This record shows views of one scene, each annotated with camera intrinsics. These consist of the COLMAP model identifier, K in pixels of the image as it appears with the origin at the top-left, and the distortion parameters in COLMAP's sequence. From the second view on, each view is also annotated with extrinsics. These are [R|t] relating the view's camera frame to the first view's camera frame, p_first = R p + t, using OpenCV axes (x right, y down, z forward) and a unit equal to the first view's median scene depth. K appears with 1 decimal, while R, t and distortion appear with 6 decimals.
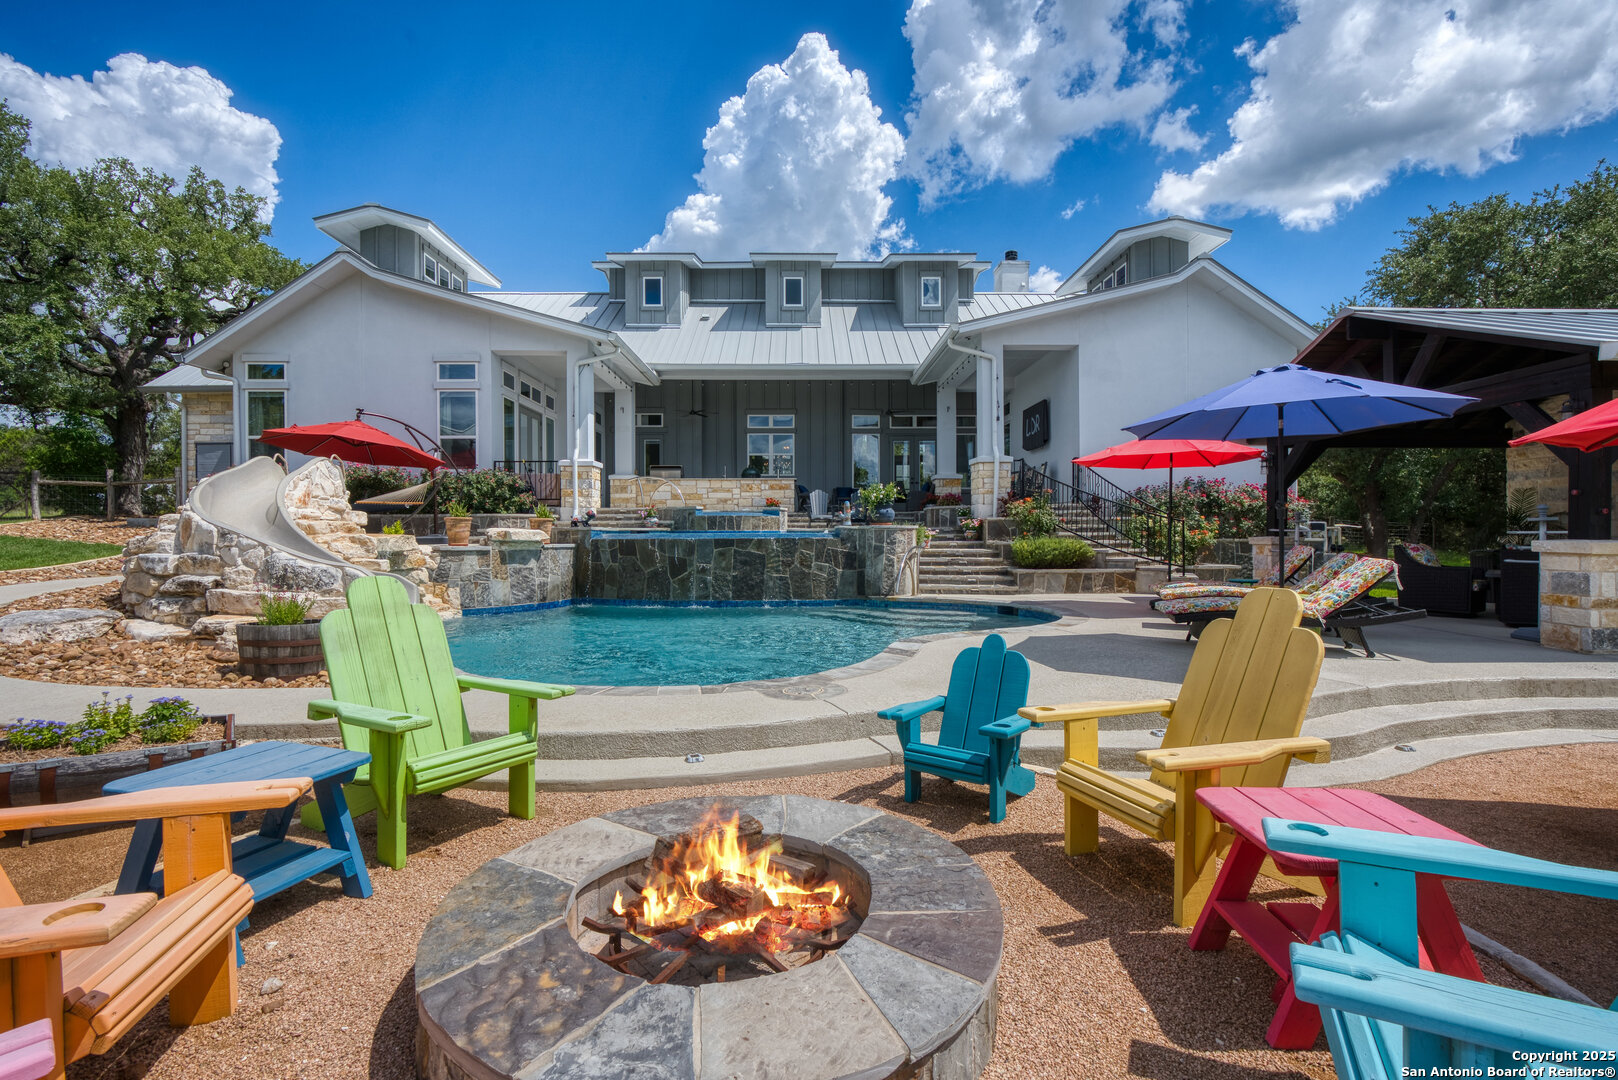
lens RADIAL K [[734.5, 0, 812.0], [0, 734.5, 536.1], [0, 0, 1]] dist [-0.003465, 0.001703]
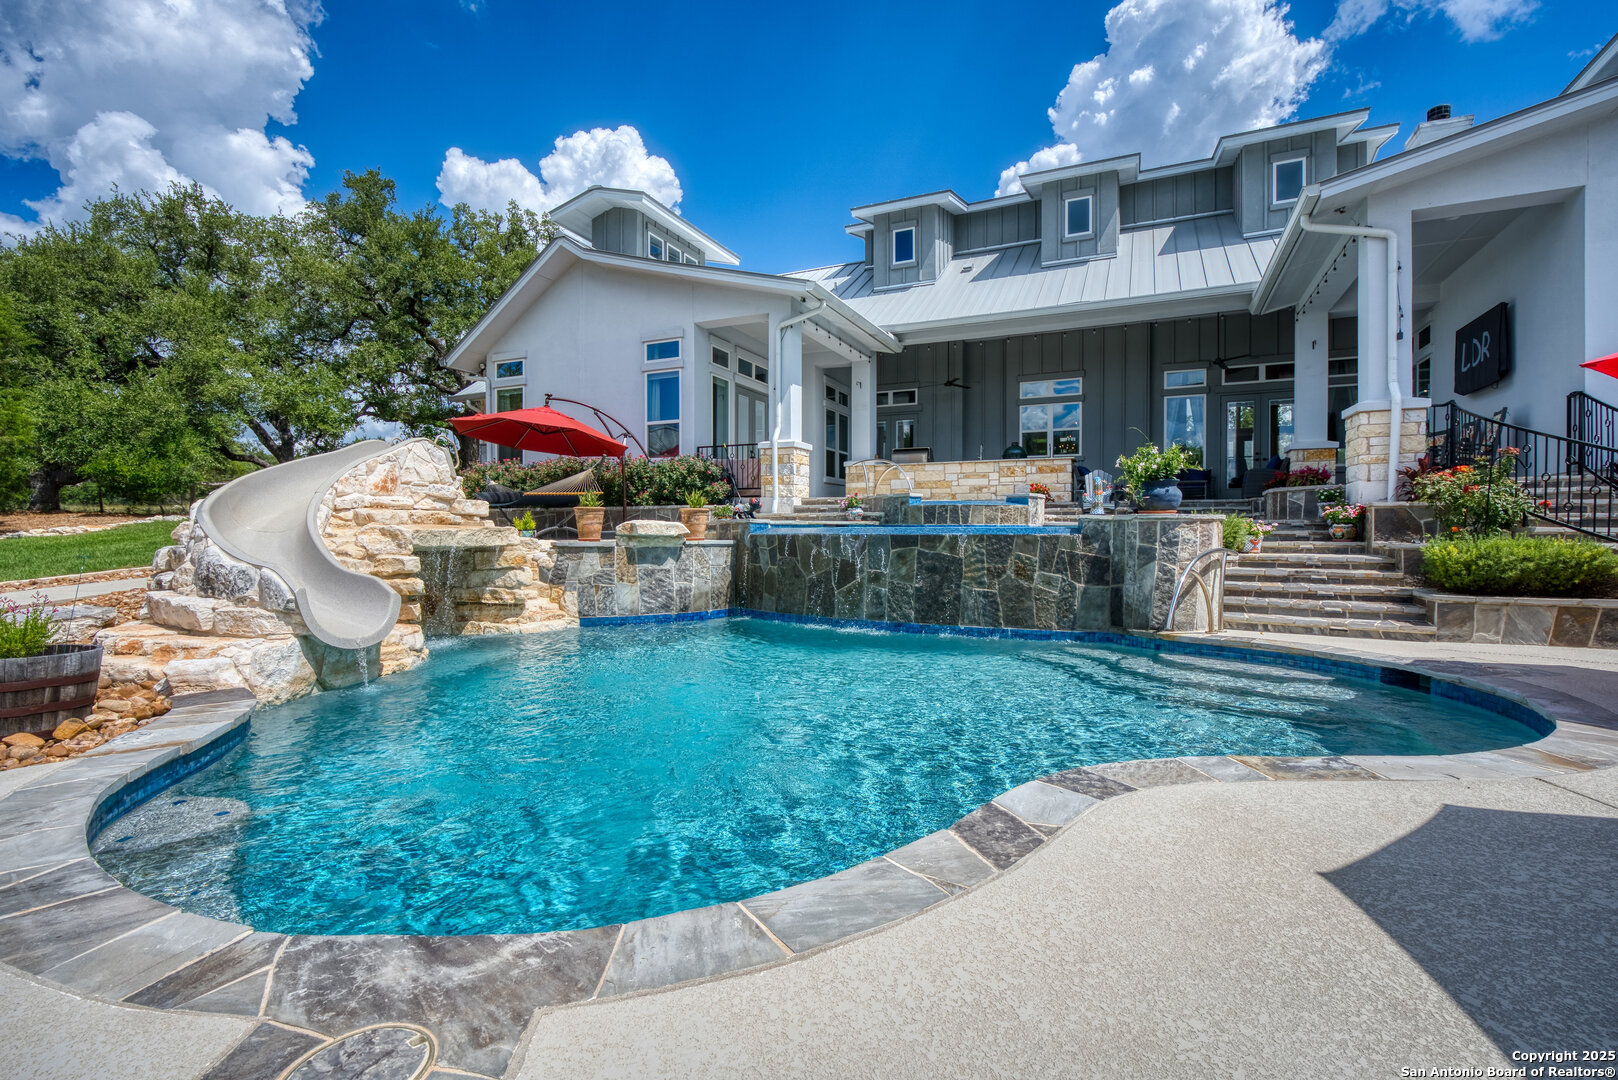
lens RADIAL K [[734.5, 0, 812.0], [0, 734.5, 536.1], [0, 0, 1]] dist [-0.003465, 0.001703]
pose [[0.902182, 0.006974, -0.431300, 0.085192], [-0.005778, 0.999975, 0.004084, 0.002115], [0.431318, -0.001192, 0.902199, 0.271821]]
